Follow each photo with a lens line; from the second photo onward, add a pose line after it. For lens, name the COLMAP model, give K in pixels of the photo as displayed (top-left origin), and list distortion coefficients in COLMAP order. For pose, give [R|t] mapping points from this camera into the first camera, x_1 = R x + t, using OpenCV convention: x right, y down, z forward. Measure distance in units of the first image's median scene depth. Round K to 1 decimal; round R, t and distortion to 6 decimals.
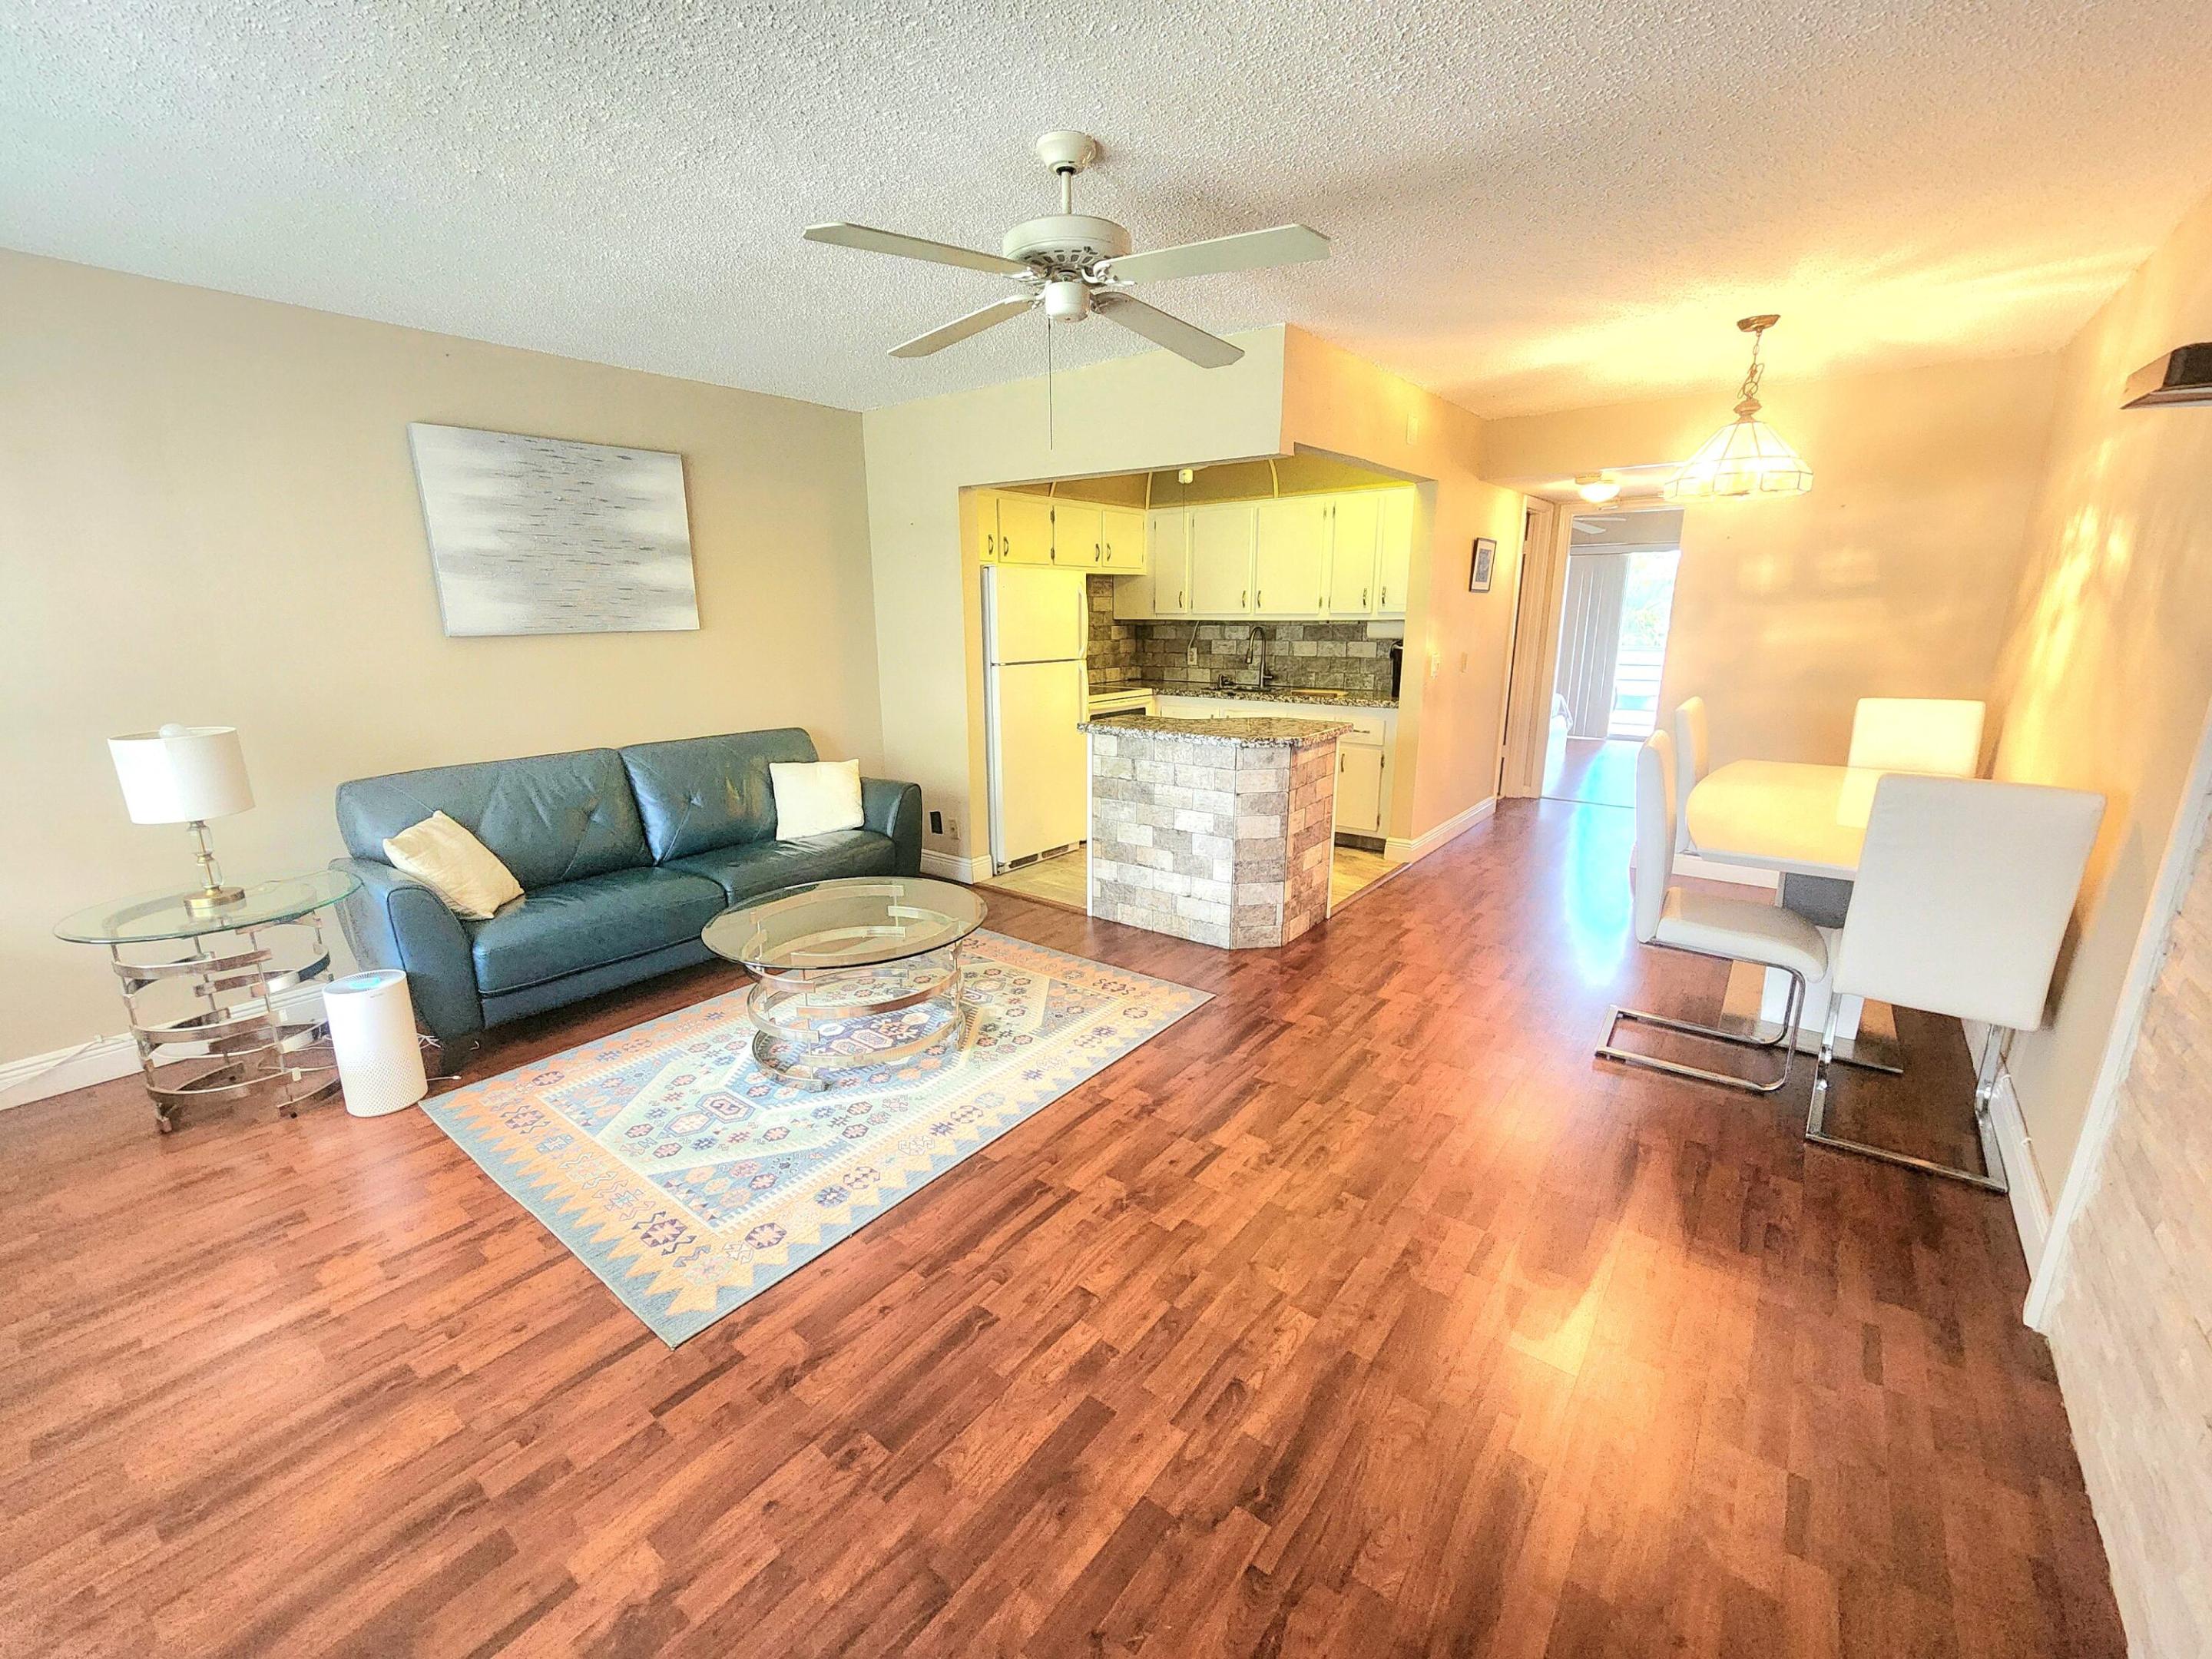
lens RADIAL K [[914.2, 0, 1094.7], [0, 914.2, 830.5], [0, 0, 1]] dist [0.005513, -0.002161]
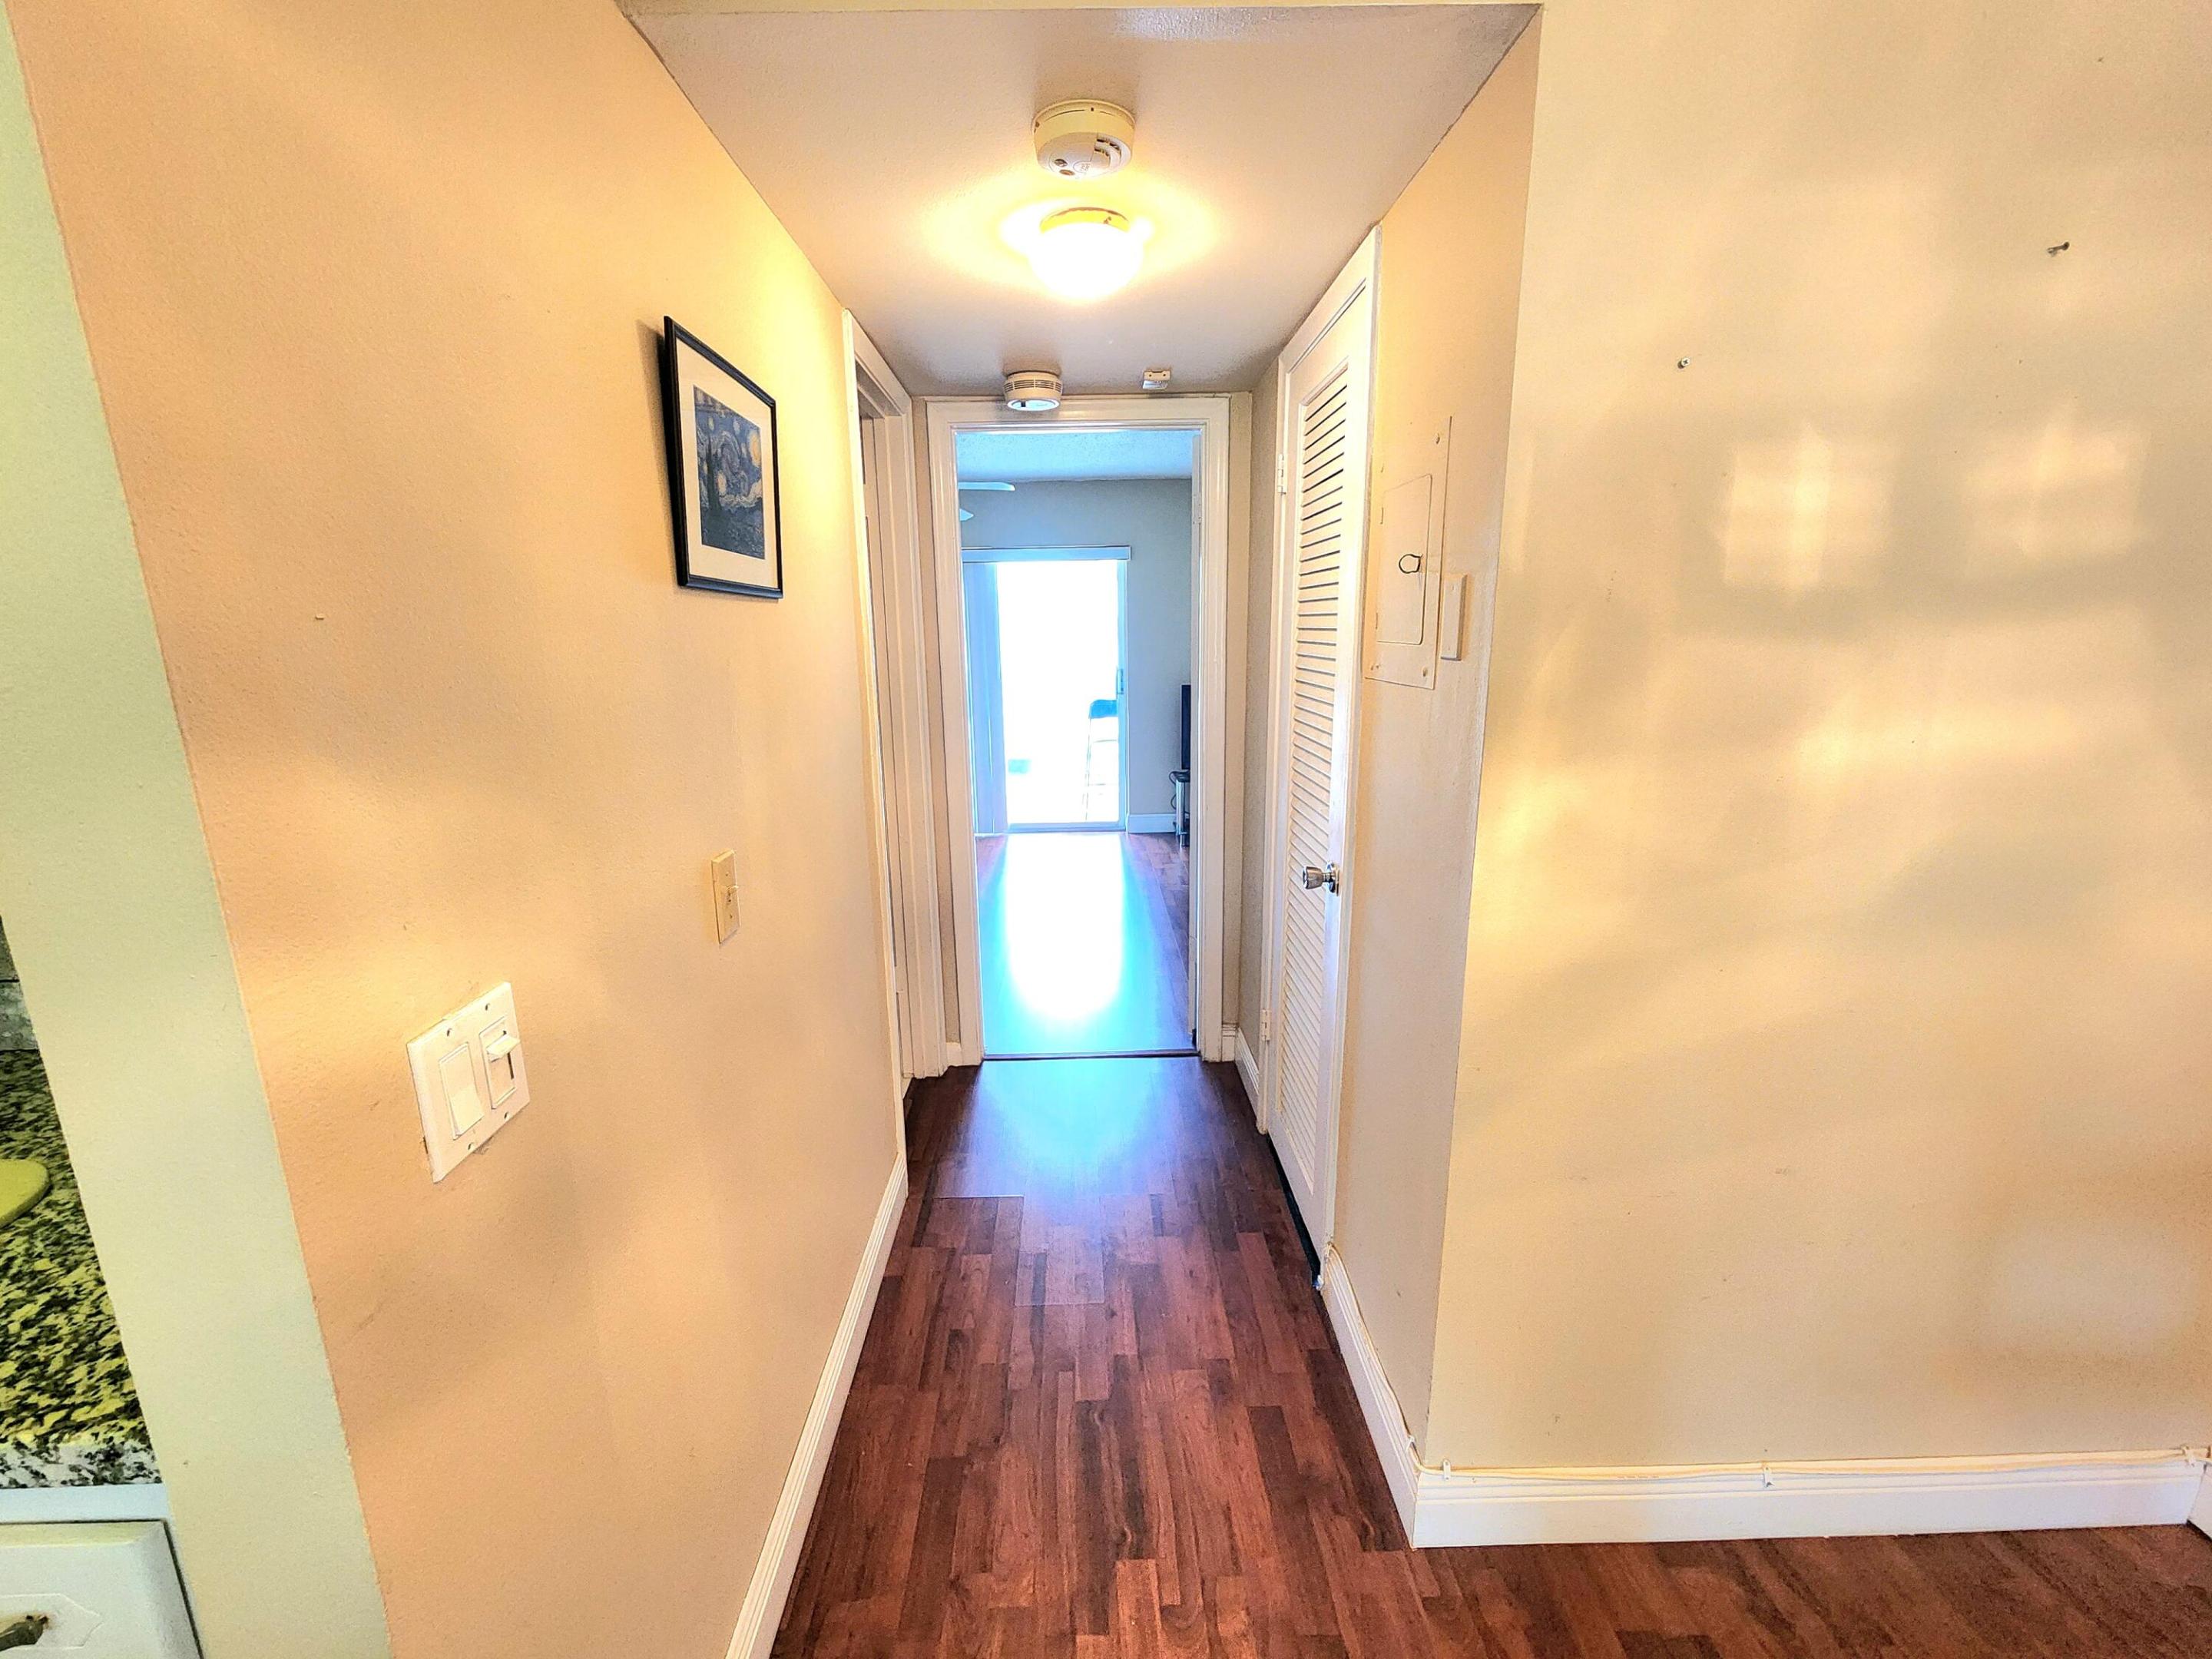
lens RADIAL K [[914.2, 0, 1100.4], [0, 914.2, 836.8], [0, 0, 1]] dist [0.005513, -0.002161]
pose [[0.771708, -0.142639, 0.619774, 0.531969], [0.159518, 0.986784, 0.028483, -0.299938], [-0.615646, 0.076885, 0.784263, 1.203992]]
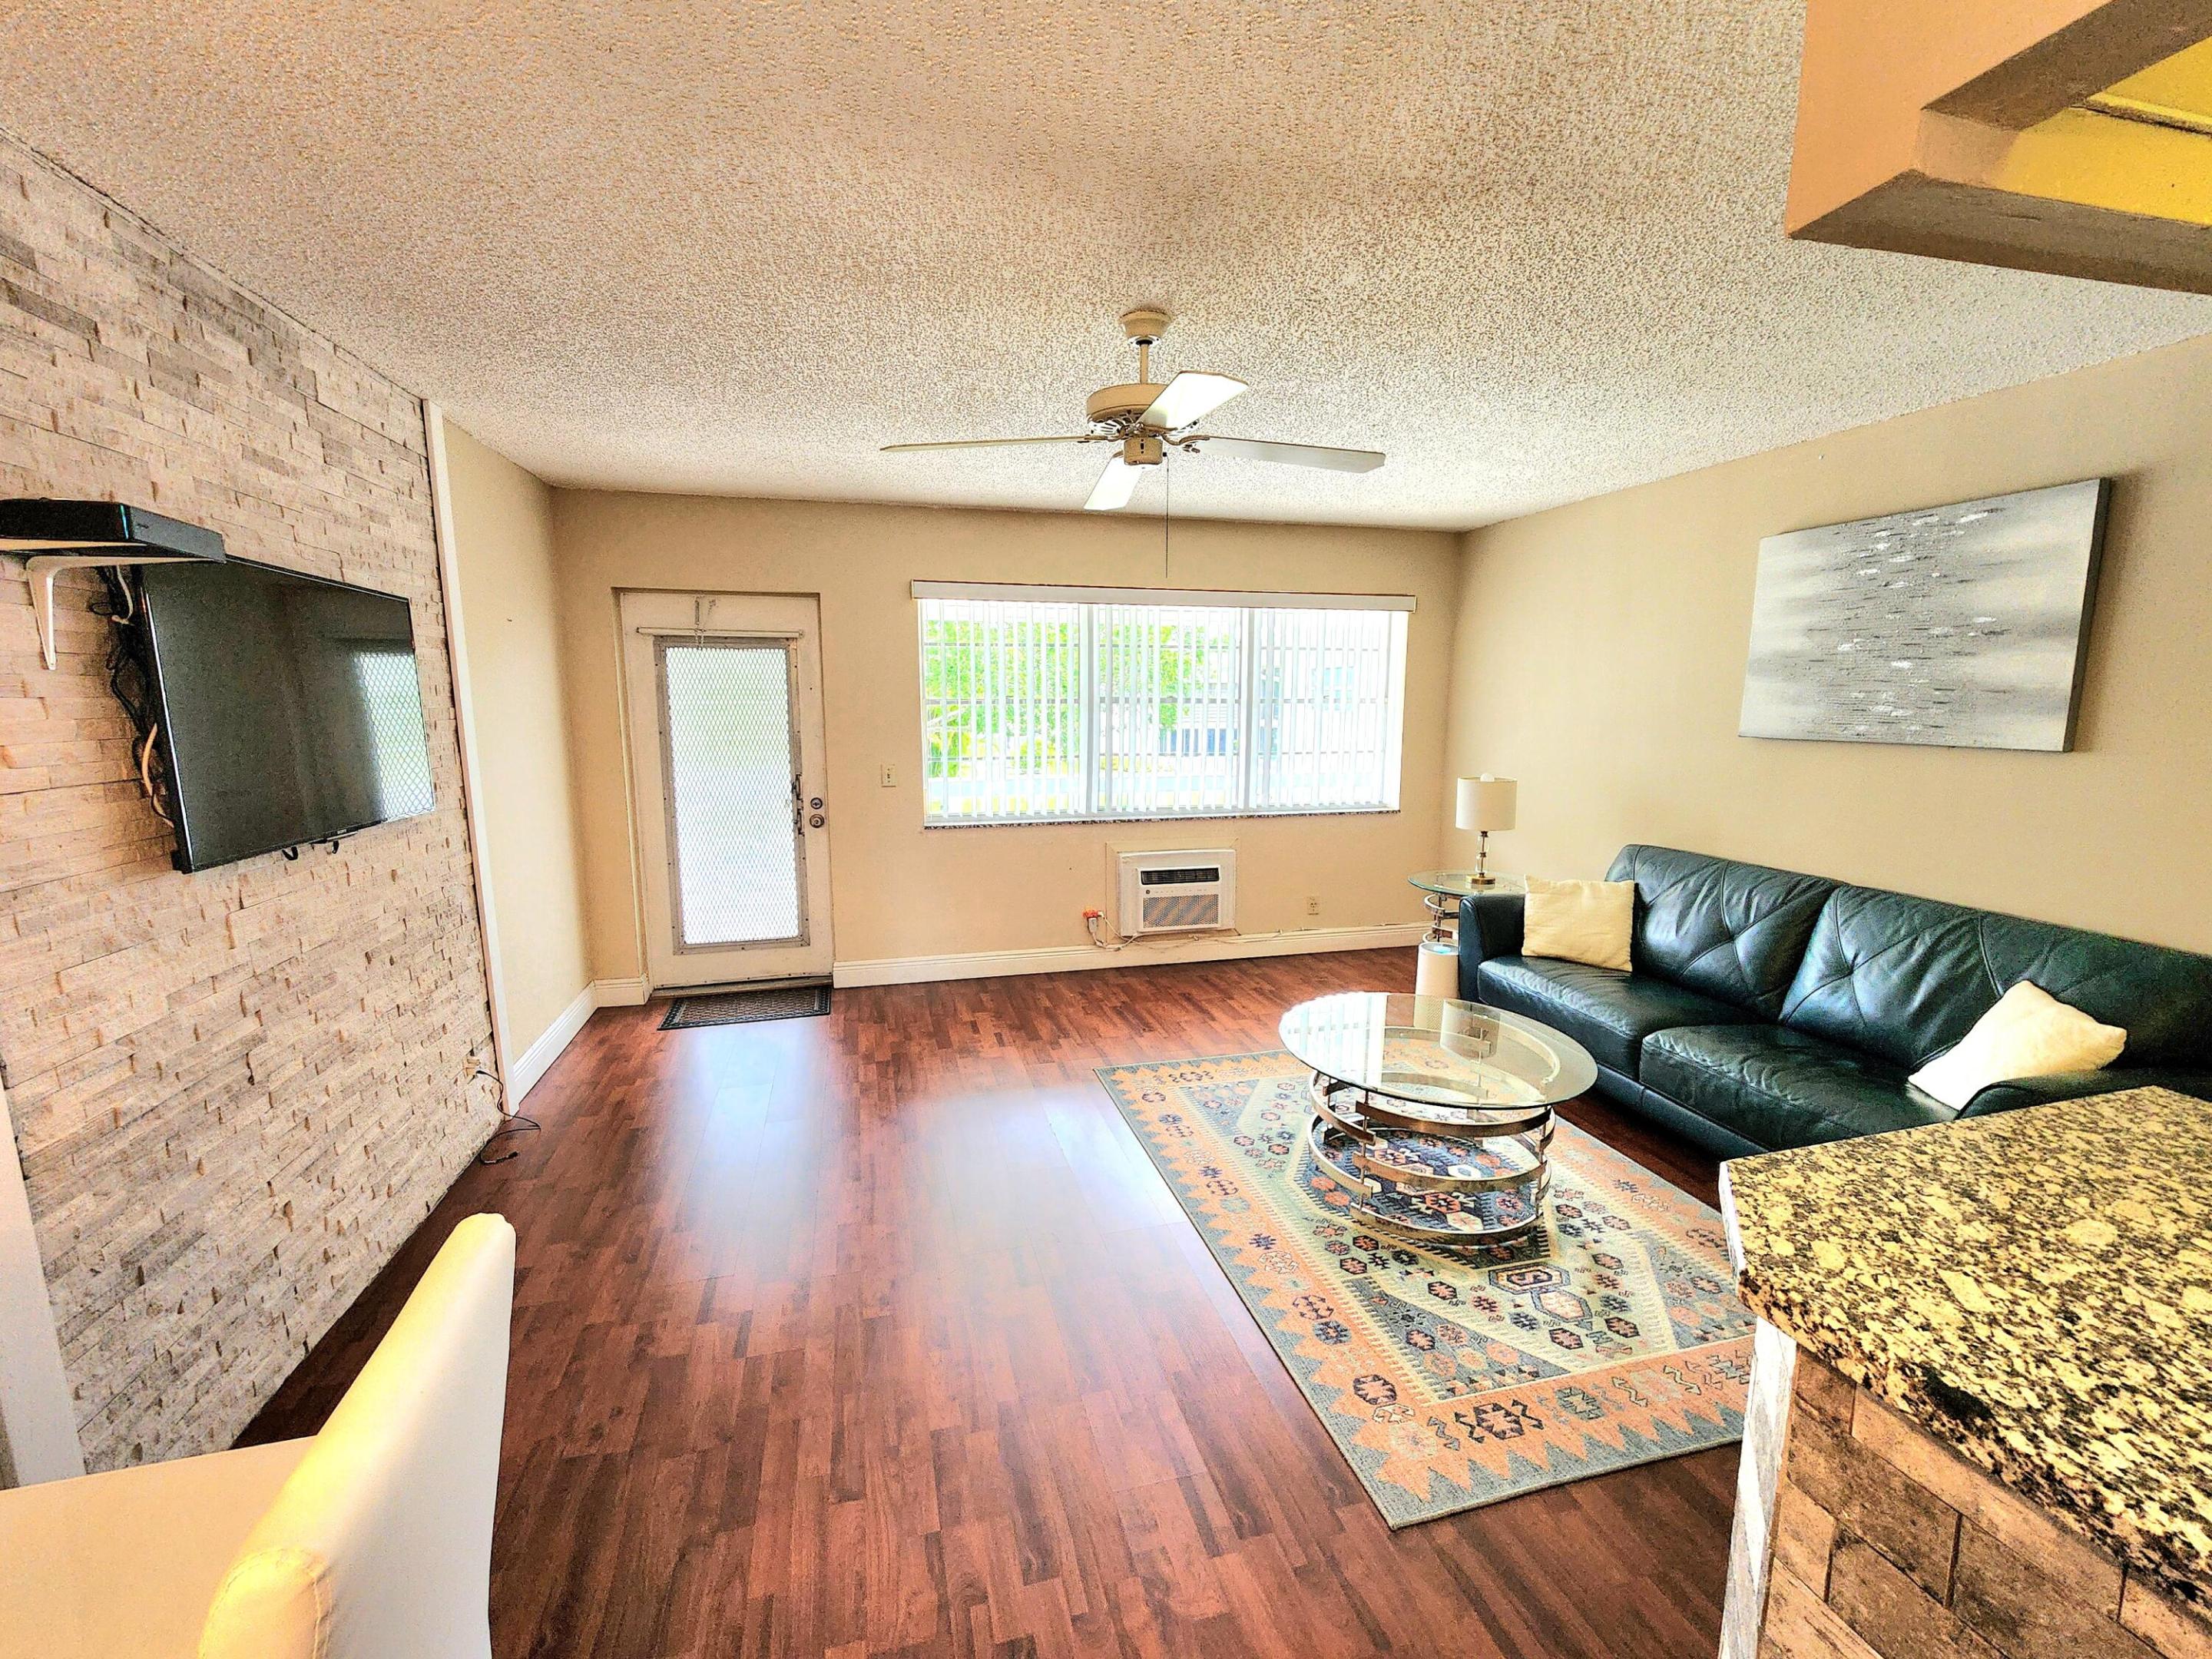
lens RADIAL K [[914.2, 0, 1091.5], [0, 914.2, 831.8], [0, 0, 1]] dist [0.005513, -0.002161]
pose [[-0.607520, 0.126305, -0.784198, 0.563236], [-0.187045, 0.936764, 0.295782, -0.277626], [0.771967, 0.326374, -0.545478, 1.025992]]
